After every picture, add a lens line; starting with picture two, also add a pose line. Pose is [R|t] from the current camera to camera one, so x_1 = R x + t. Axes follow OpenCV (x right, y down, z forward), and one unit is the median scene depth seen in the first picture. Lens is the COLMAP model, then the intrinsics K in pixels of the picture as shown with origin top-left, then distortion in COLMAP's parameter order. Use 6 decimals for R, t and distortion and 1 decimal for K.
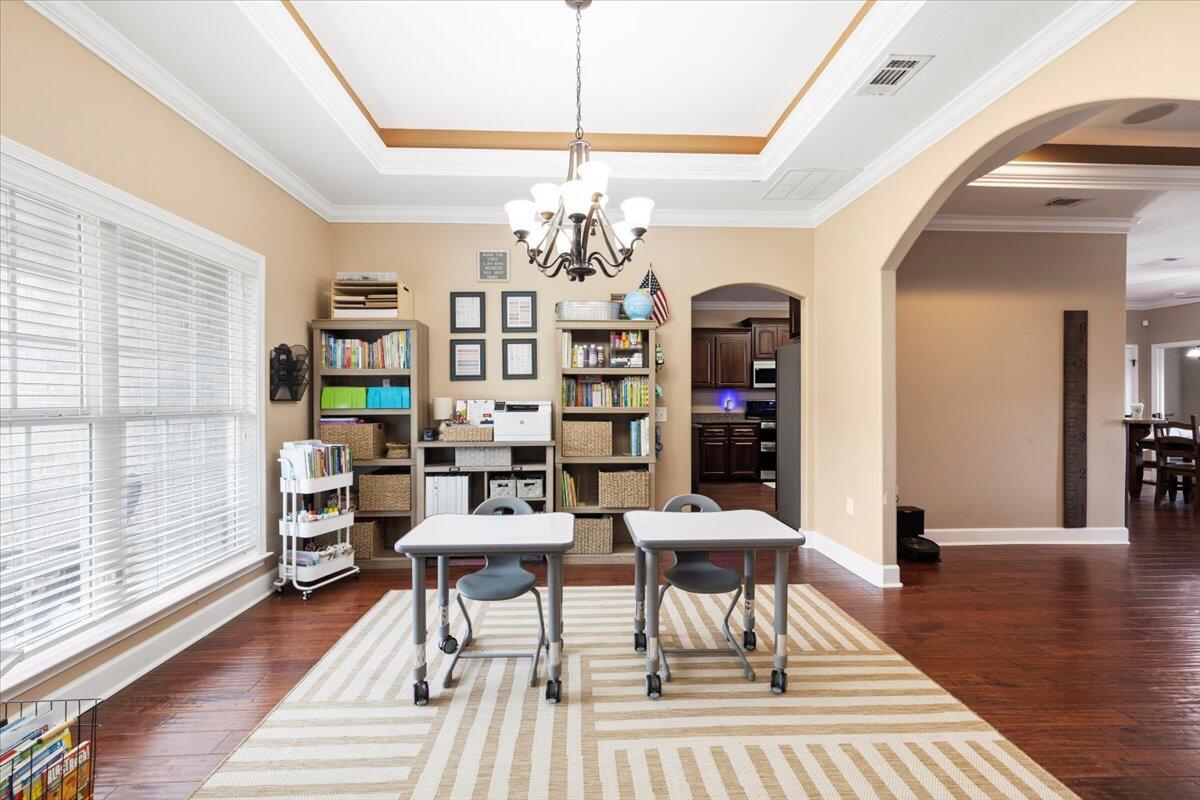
lens RADIAL K [[504.5, 0, 594.8], [0, 504.5, 402.4], [0, 0, 1]] dist [0.000890, 0.000096]
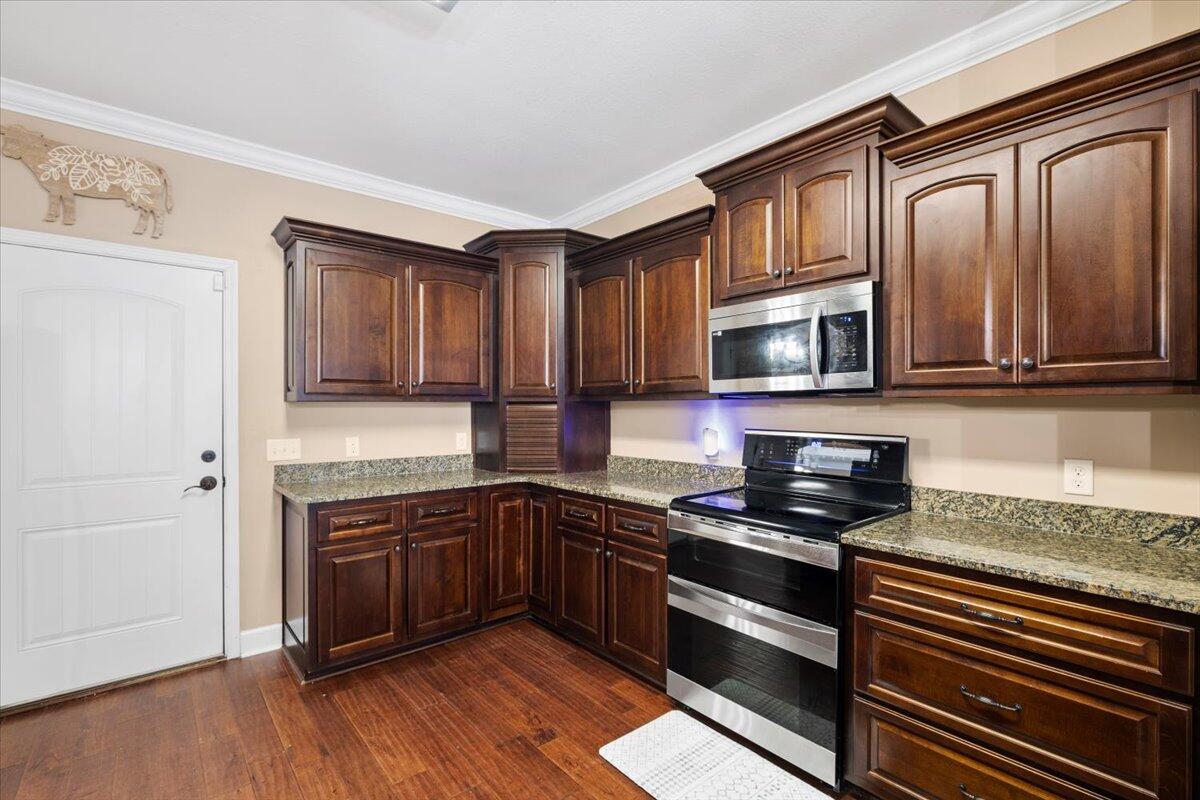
lens RADIAL K [[538.3, 0, 597.4], [0, 538.3, 405.6], [0, 0, 1]] dist [-0.000003, -0.000097]
pose [[0.607495, -0.001070, -0.794323, 1.102877], [-0.002919, 0.999989, -0.003580, -0.041423], [0.794318, 0.004493, 0.607485, 1.511239]]
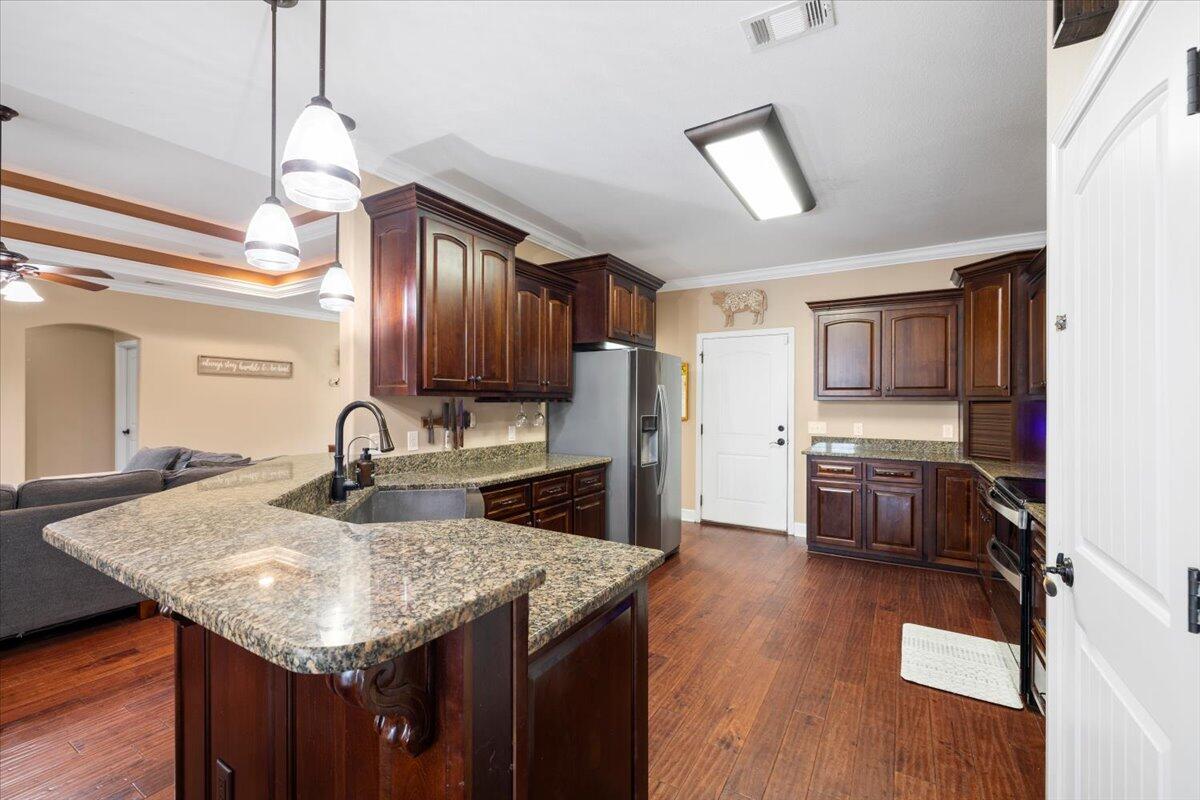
lens RADIAL K [[504.5, 0, 594.8], [0, 504.5, 402.4], [0, 0, 1]] dist [0.000890, 0.000096]
pose [[-0.556886, -0.003735, -0.830581, 1.617870], [-0.010628, 0.999940, 0.002629, -0.041784], [0.830521, 0.010291, -0.556892, 1.882571]]
